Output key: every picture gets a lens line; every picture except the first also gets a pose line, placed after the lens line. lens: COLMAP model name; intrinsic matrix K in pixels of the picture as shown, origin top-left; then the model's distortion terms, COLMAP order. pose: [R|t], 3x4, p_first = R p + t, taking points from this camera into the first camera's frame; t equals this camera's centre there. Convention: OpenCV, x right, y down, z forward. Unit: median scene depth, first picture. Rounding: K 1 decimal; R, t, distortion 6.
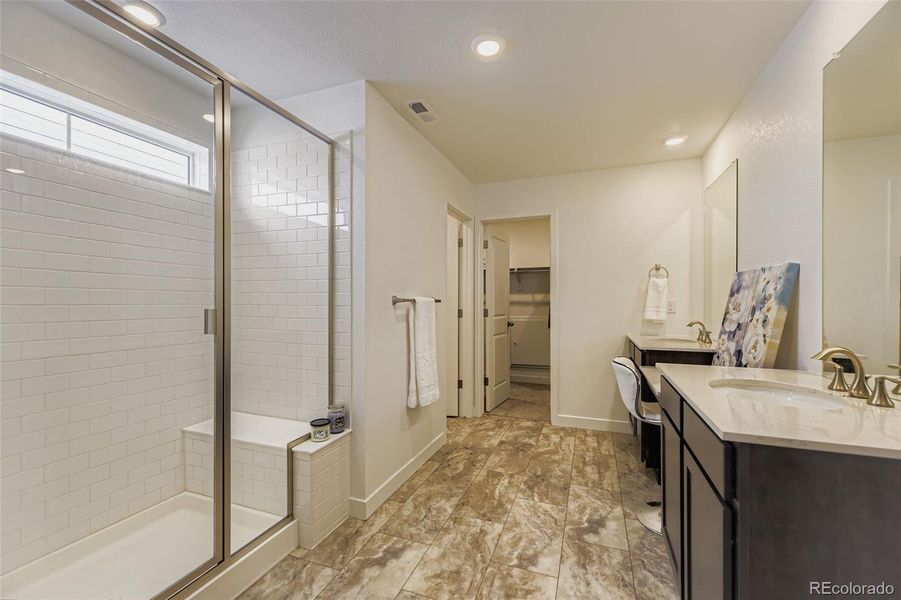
lens RADIAL K [[366.4, 0, 449.7], [0, 366.4, 301.8], [0, 0, 1]] dist [0.016913, -0.000802]
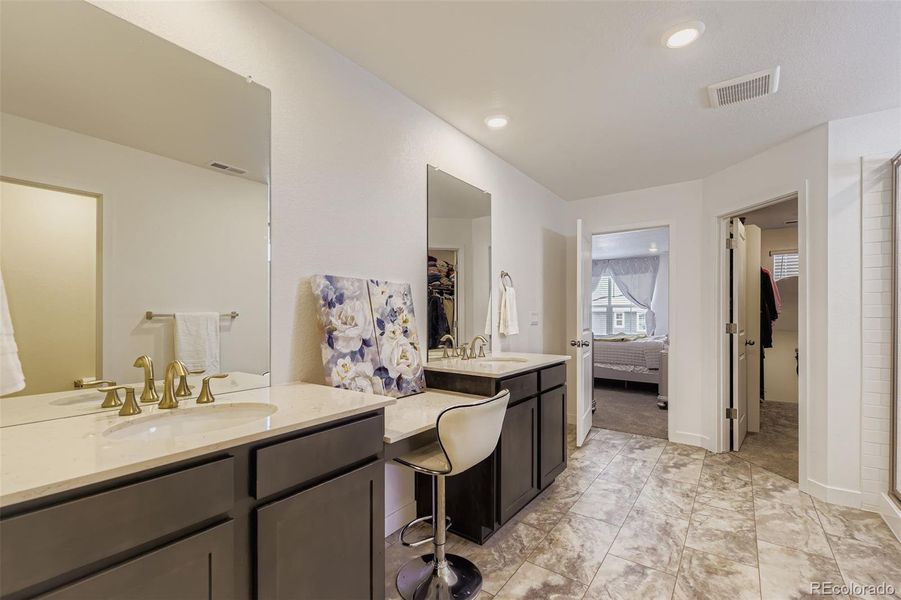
lens RADIAL K [[366.4, 0, 454.5], [0, 366.4, 306.9], [0, 0, 1]] dist [0.016913, -0.000802]
pose [[-0.961062, -0.002833, 0.276319, 0.395630], [-0.007134, 0.999869, -0.014561, -0.008787], [-0.276241, -0.015966, -0.960956, 2.056824]]
